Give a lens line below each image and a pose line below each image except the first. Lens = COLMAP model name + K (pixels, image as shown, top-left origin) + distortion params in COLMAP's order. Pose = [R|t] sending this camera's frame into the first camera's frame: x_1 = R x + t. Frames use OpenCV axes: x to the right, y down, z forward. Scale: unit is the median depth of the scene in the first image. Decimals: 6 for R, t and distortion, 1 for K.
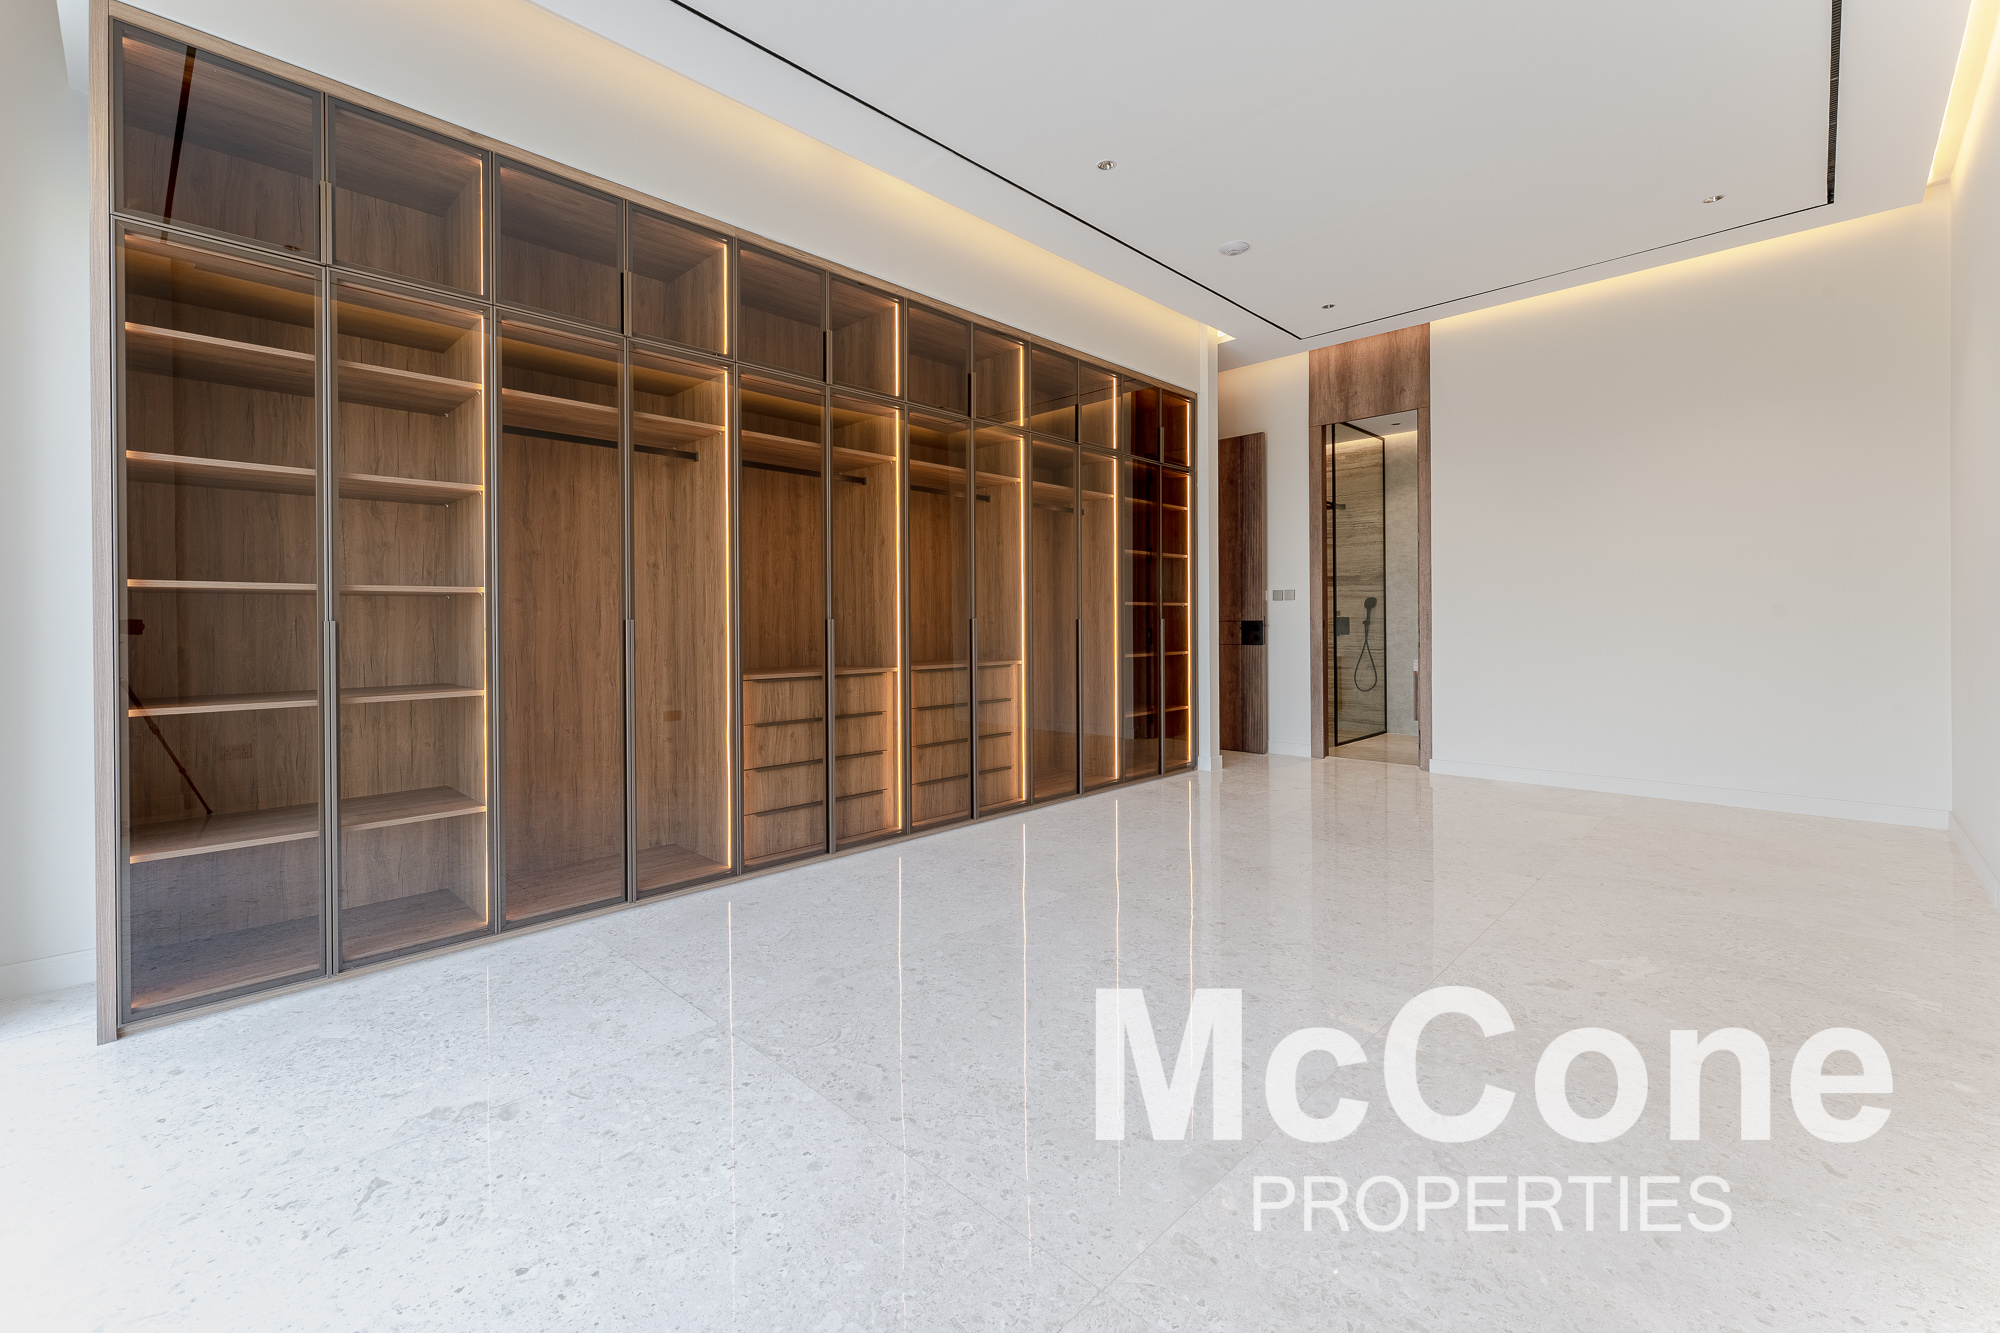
lens RADIAL K [[764.8, 0, 997.5], [0, 764.8, 628.2], [0, 0, 1]] dist [-0.000705, 0.000020]
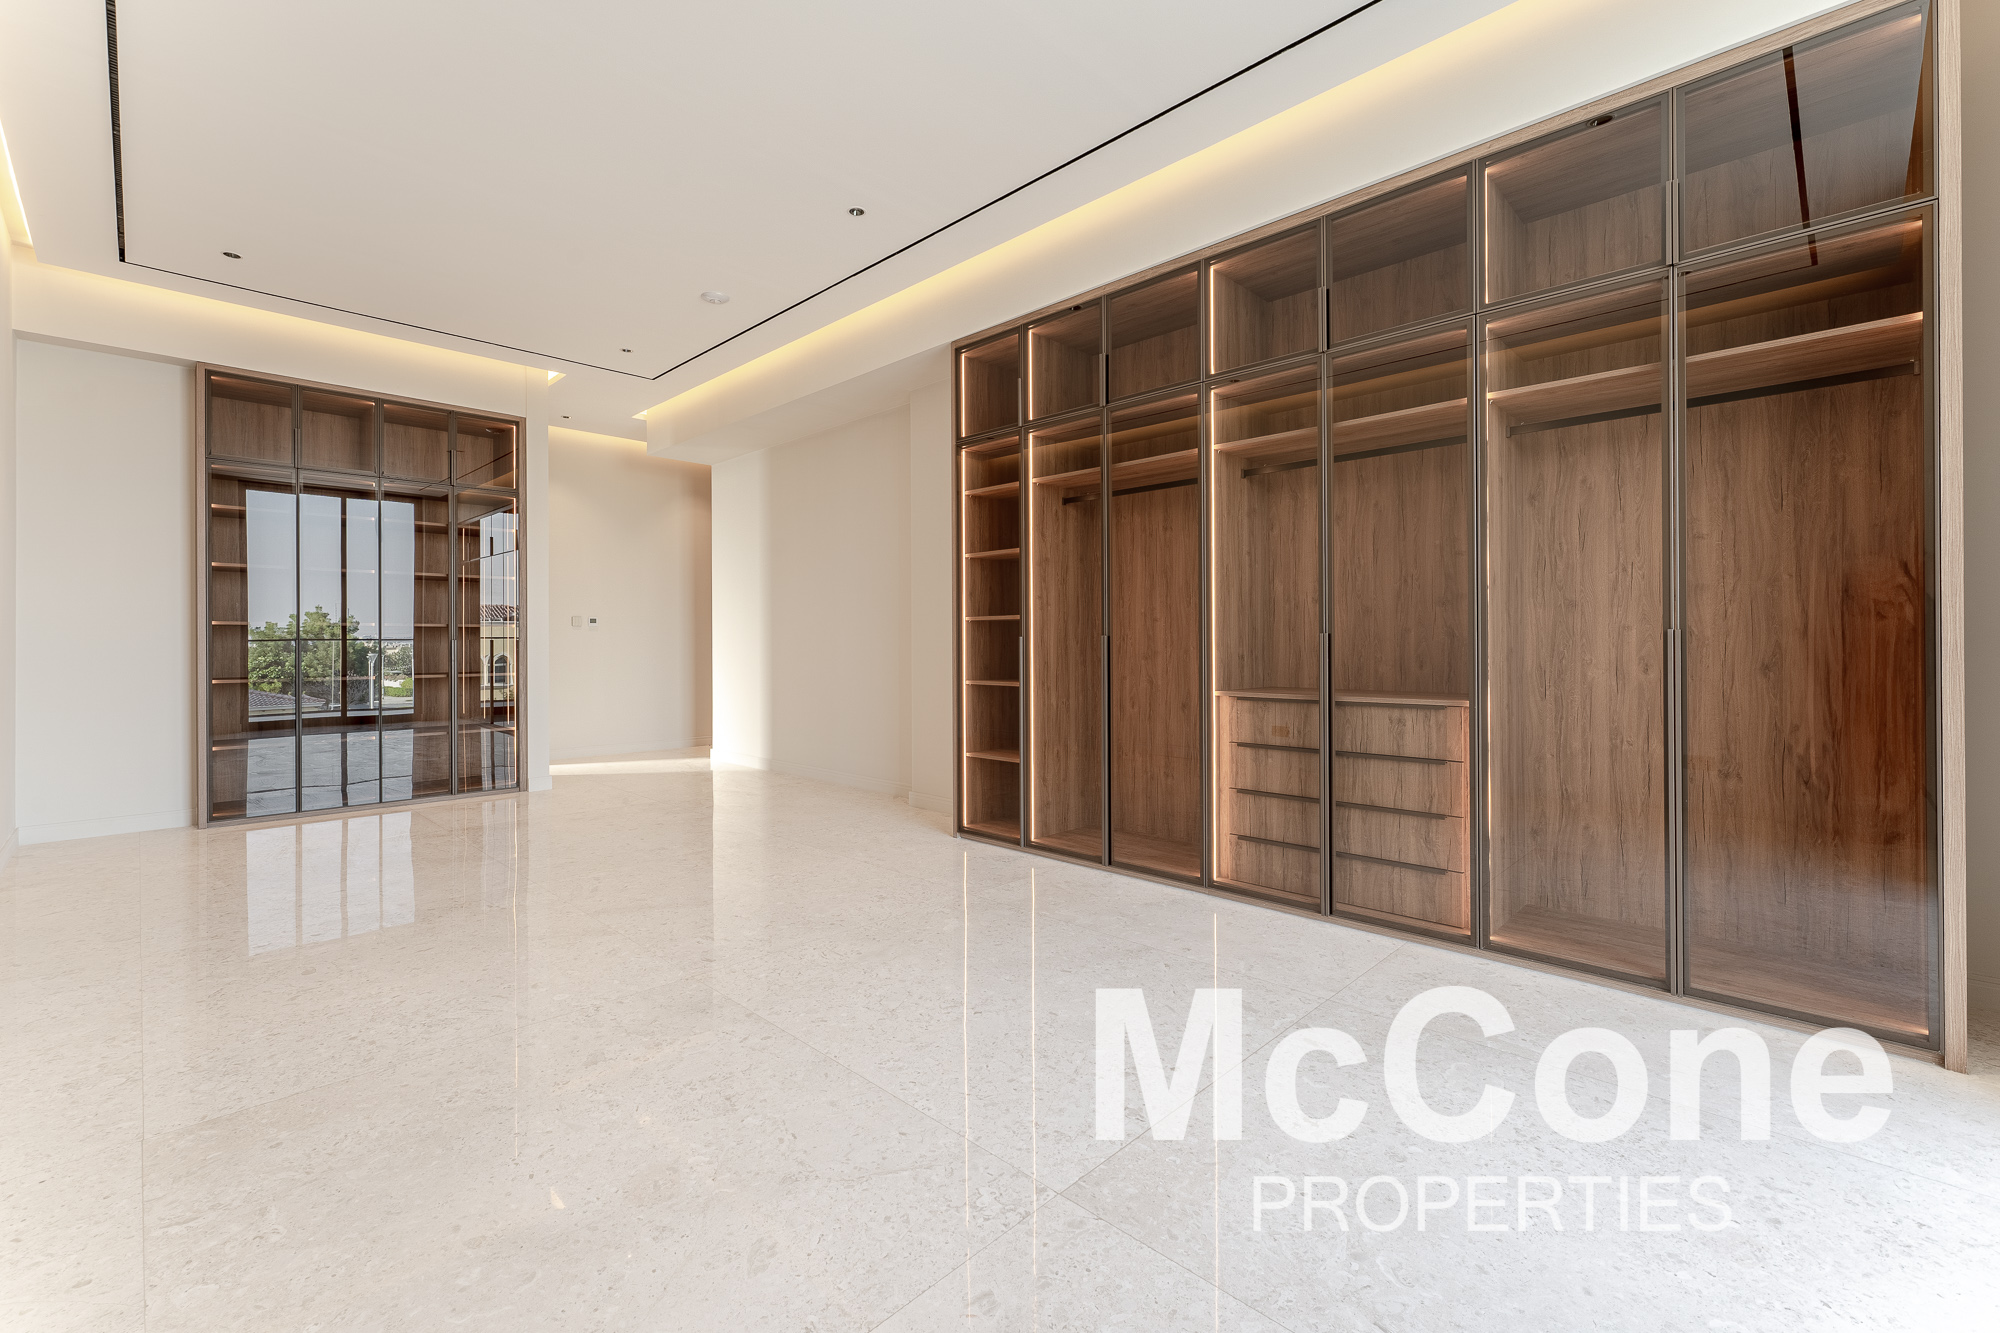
lens RADIAL K [[831.0, 0, 1014.0], [0, 831.0, 632.9], [0, 0, 1]] dist [0.000321, 0.000156]
pose [[0.037210, -0.008358, -0.999273, 0.706932], [0.002390, 0.999963, -0.008275, -0.005688], [0.999305, -0.002081, 0.037229, 0.664847]]
